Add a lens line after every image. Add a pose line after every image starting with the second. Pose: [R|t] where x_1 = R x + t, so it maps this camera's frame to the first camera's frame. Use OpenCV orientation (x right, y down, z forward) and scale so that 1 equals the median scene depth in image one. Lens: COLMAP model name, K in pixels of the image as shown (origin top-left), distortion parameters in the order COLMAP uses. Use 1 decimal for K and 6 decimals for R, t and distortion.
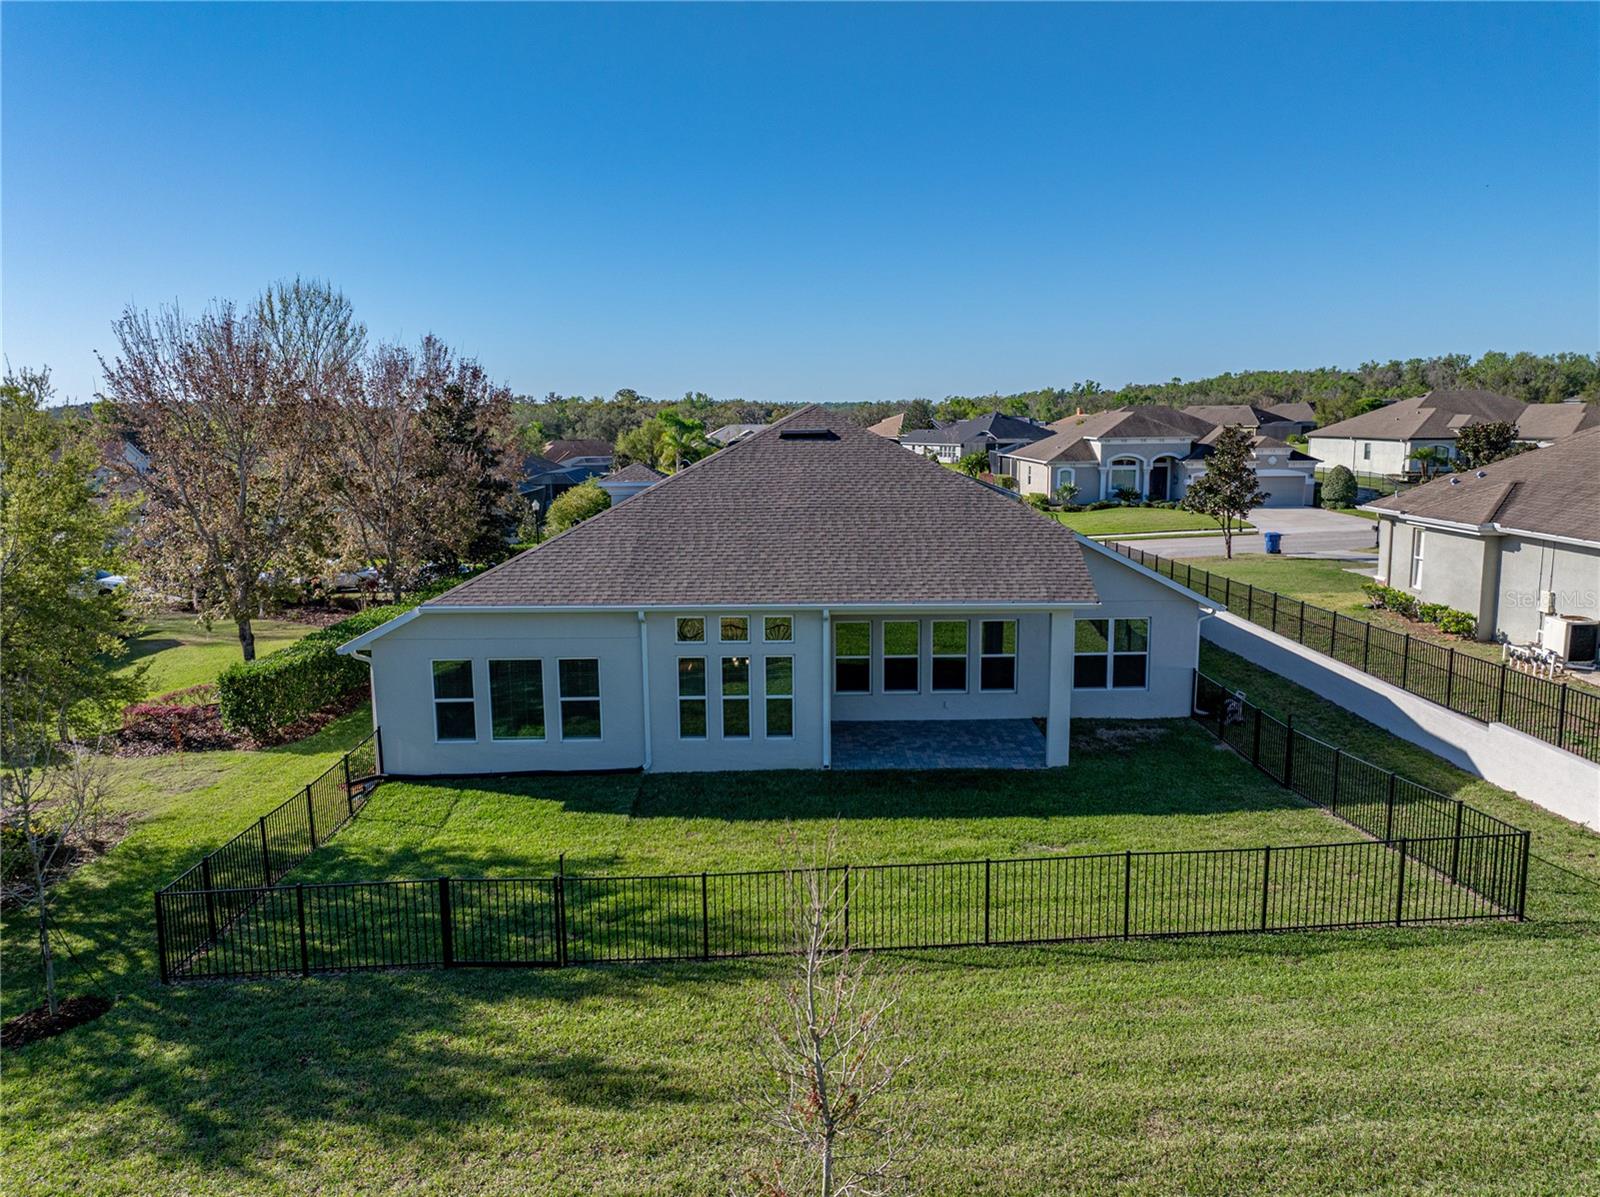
lens RADIAL K [[1120.9, 0, 800.0], [0, 1120.9, 598.5], [0, 0, 1]] dist [-0.025748, 0.003304]
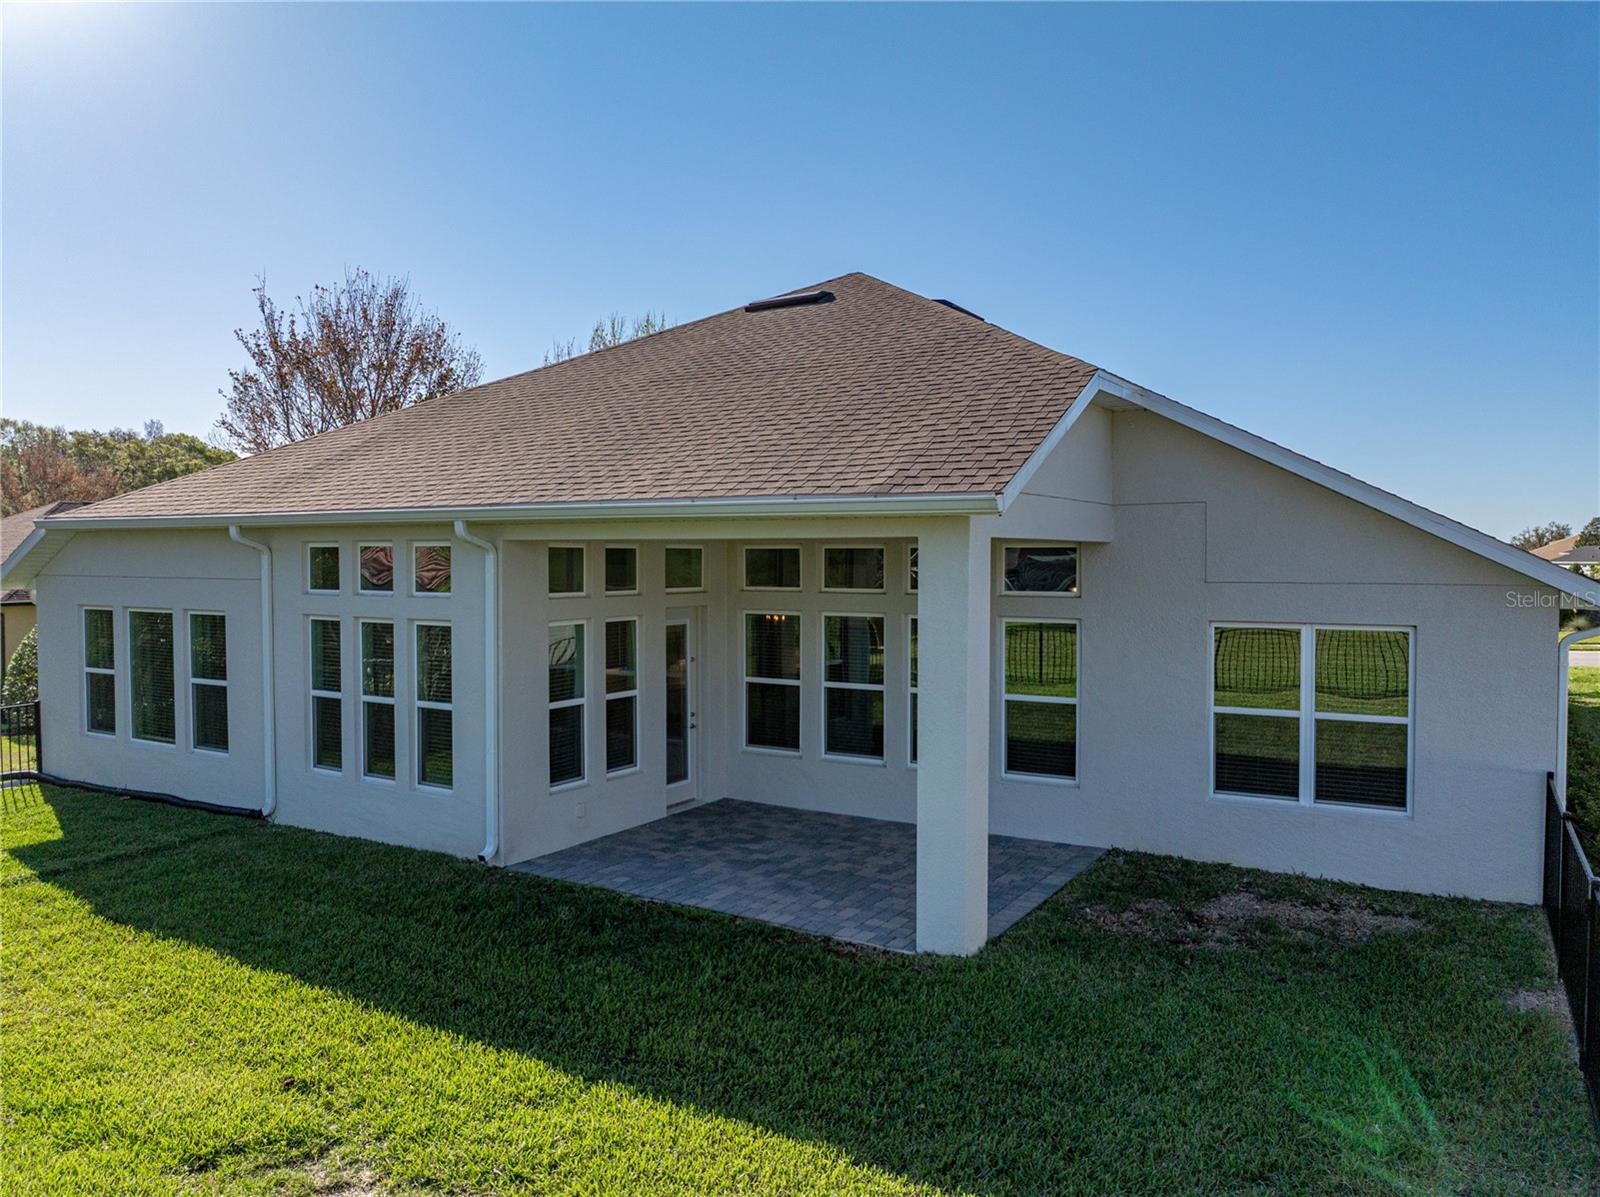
lens RADIAL K [[1120.9, 0, 800.0], [0, 1120.9, 598.5], [0, 0, 1]] dist [-0.025748, 0.003304]
pose [[0.859503, 0.031909, -0.510134, 0.375463], [-0.092635, 0.991246, -0.094074, 0.072275], [0.502666, 0.128113, 0.854935, 0.642774]]
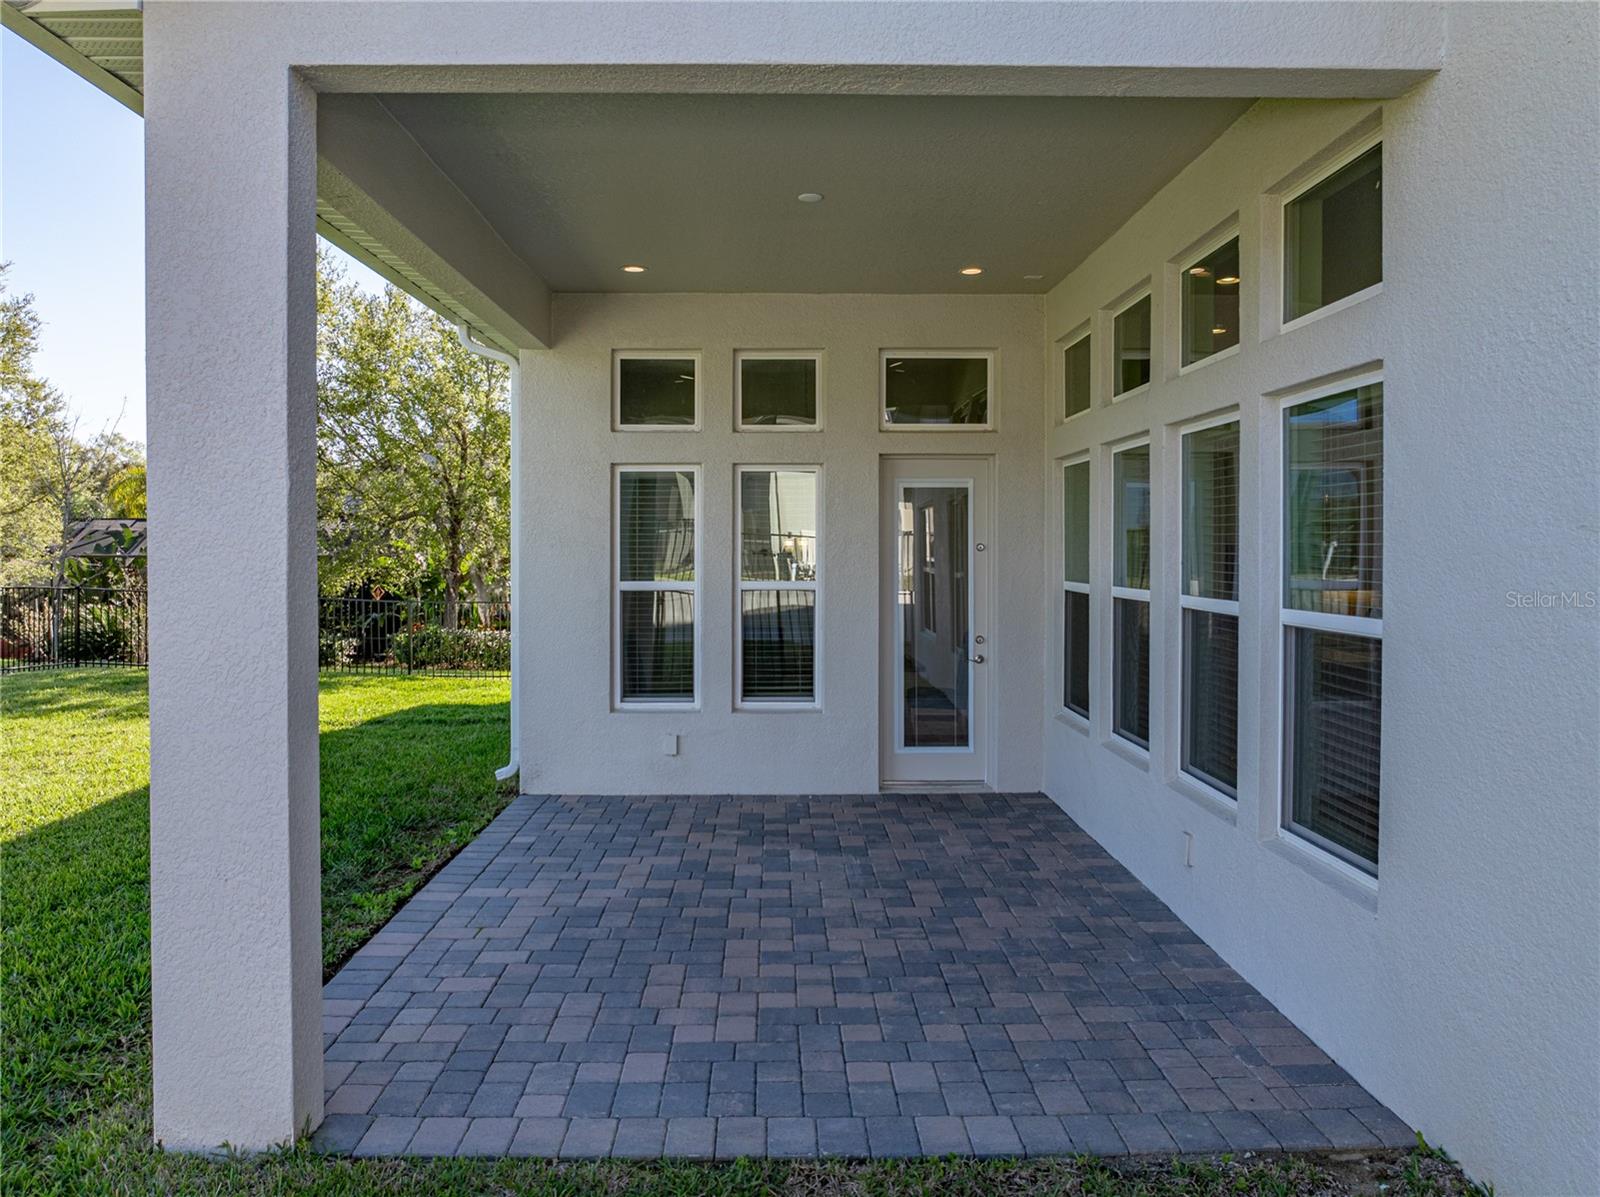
lens RADIAL K [[1120.9, 0, 800.0], [0, 1120.9, 598.5], [0, 0, 1]] dist [-0.025748, 0.003304]
pose [[0.016276, 0.051652, -0.998533, 0.377094], [-0.153899, 0.986894, 0.048541, 0.061271], [0.987953, 0.152883, 0.024012, 1.052475]]
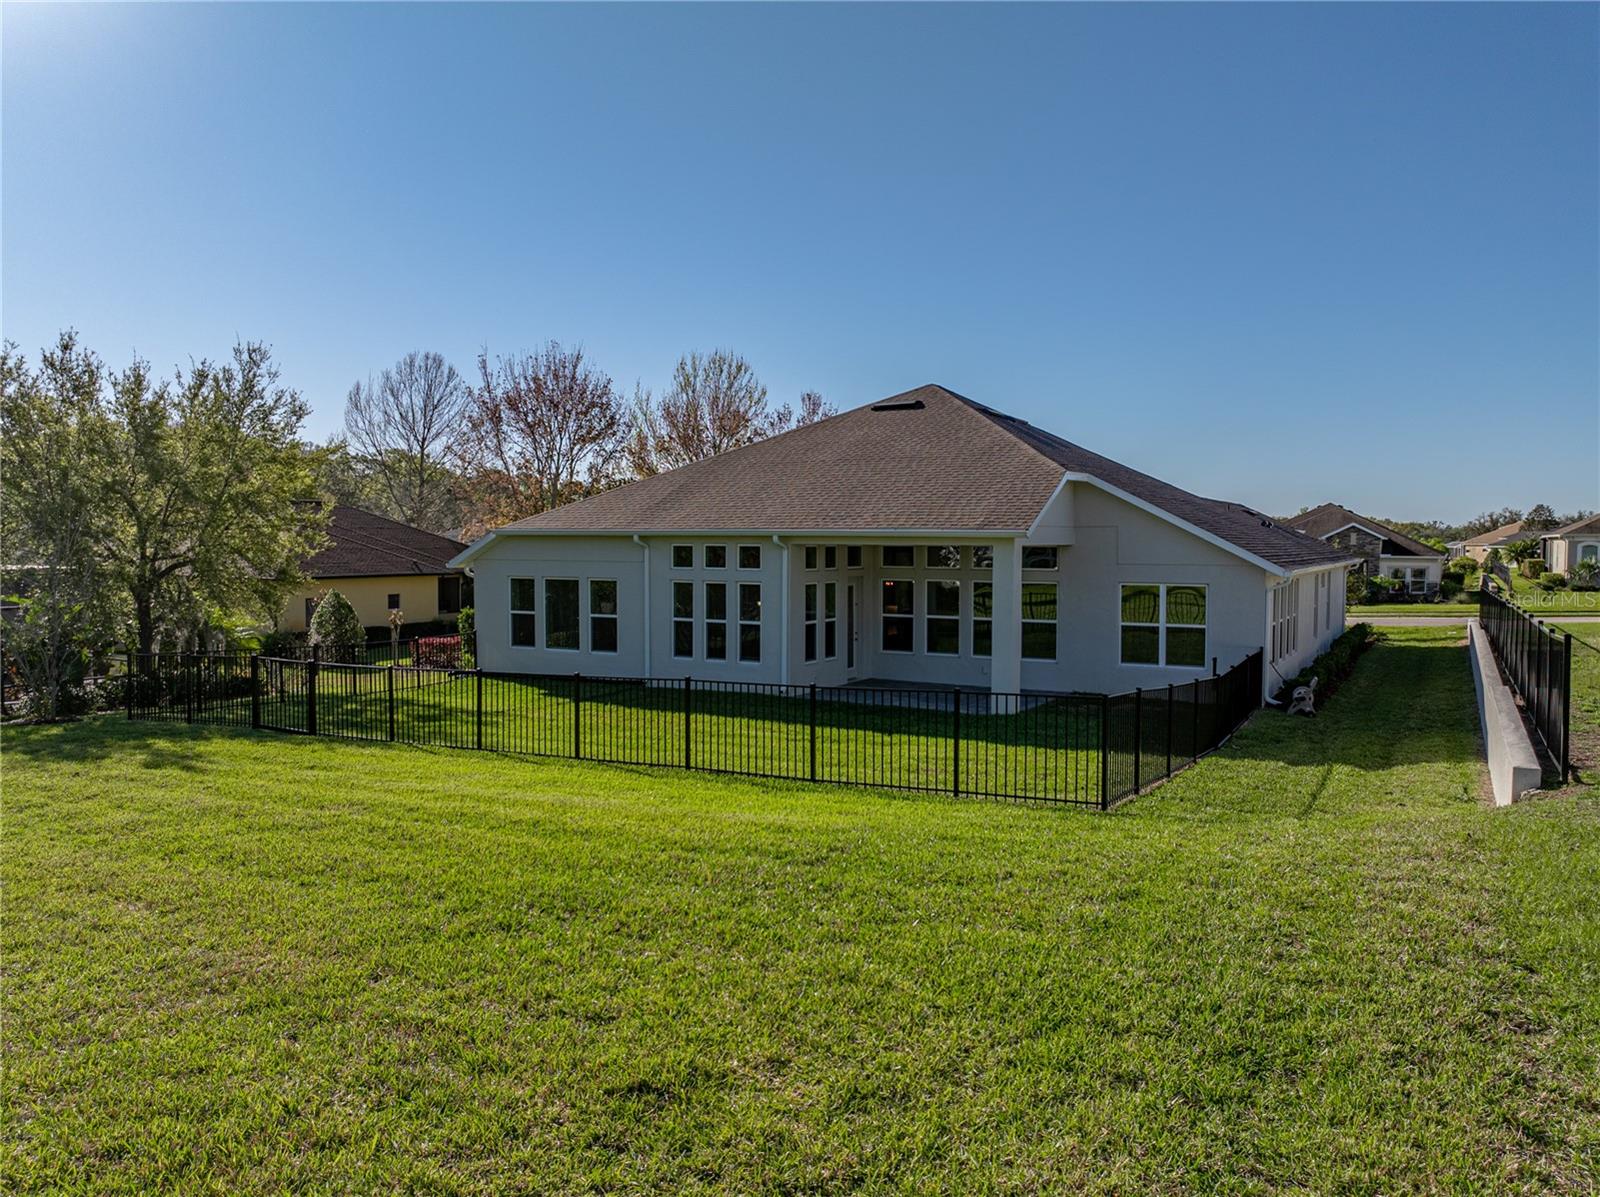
lens RADIAL K [[1103.8, 0, 800.0], [0, 1103.8, 598.5], [0, 0, 1]] dist [-0.000718, -0.000004]
pose [[0.863649, 0.041206, -0.502408, 0.536979], [-0.092527, 0.992679, -0.077639, 0.140535], [0.495530, 0.113539, 0.861138, 0.130506]]
